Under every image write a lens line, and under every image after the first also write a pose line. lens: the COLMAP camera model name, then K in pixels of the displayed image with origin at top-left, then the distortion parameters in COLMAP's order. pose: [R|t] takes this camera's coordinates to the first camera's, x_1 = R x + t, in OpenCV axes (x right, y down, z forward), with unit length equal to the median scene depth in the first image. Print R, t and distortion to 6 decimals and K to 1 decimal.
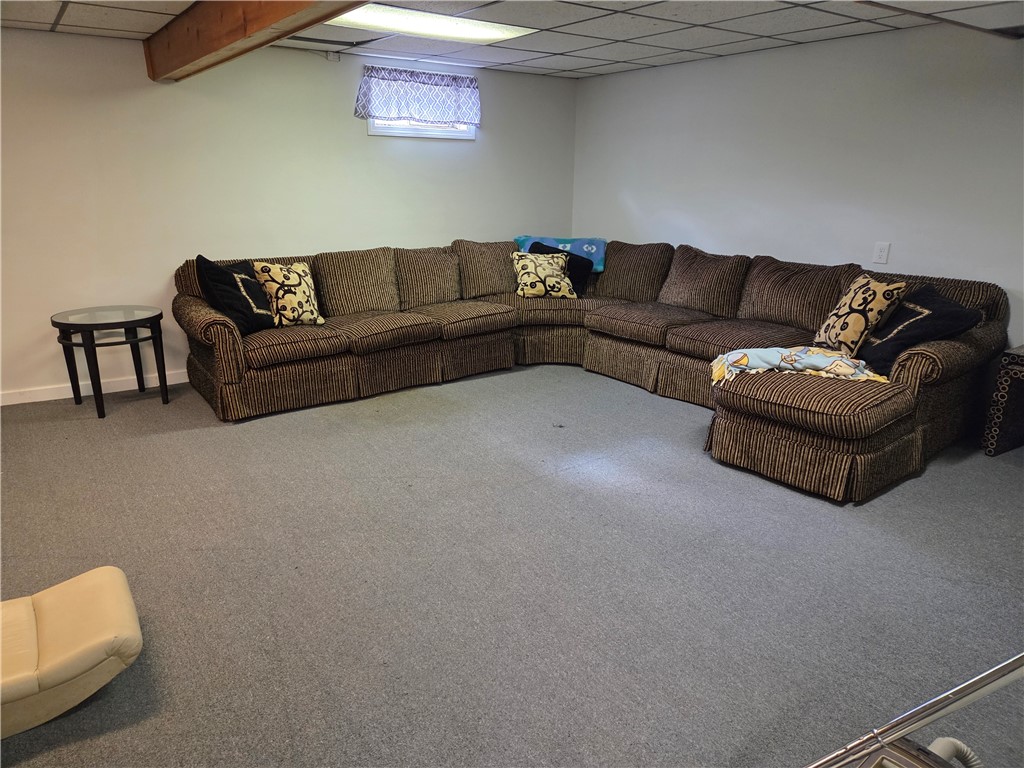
lens RADIAL K [[683.4, 0, 508.3], [0, 683.4, 397.6], [0, 0, 1]] dist [0.097639, -0.088358]
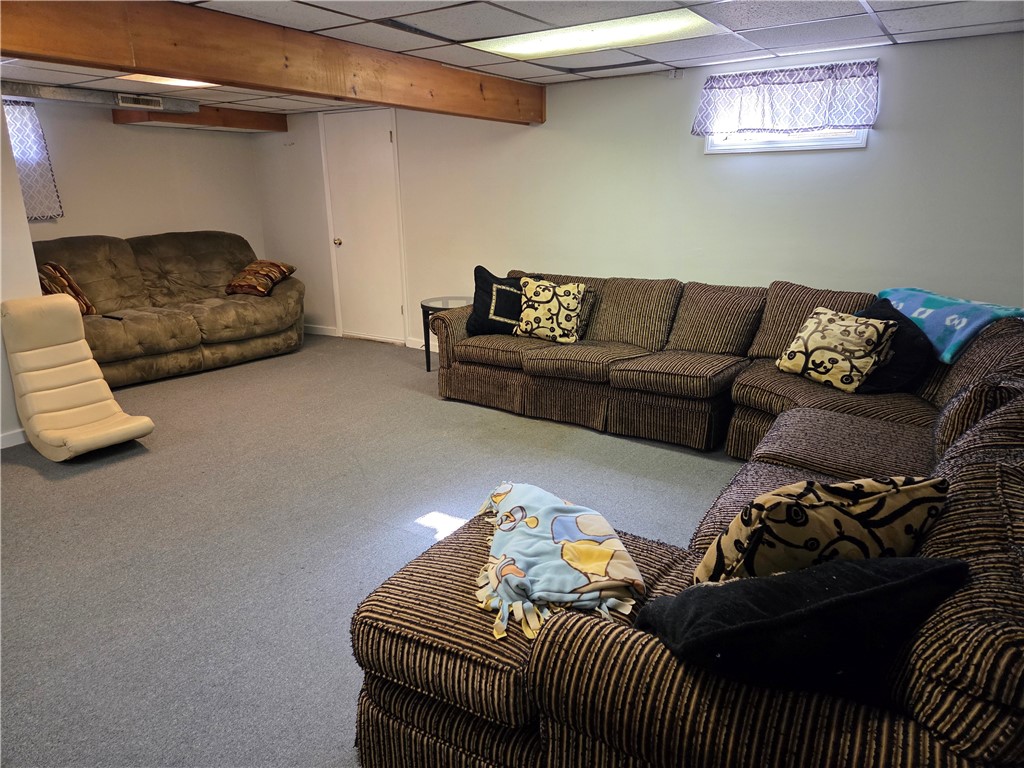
lens RADIAL K [[683.4, 0, 508.3], [0, 683.4, 397.6], [0, 0, 1]] dist [0.097639, -0.088358]
pose [[0.335123, 0.266974, -0.903558, 0.668291], [-0.284437, 0.942936, 0.173114, -0.187757], [0.898214, 0.198991, 0.391937, 0.547796]]
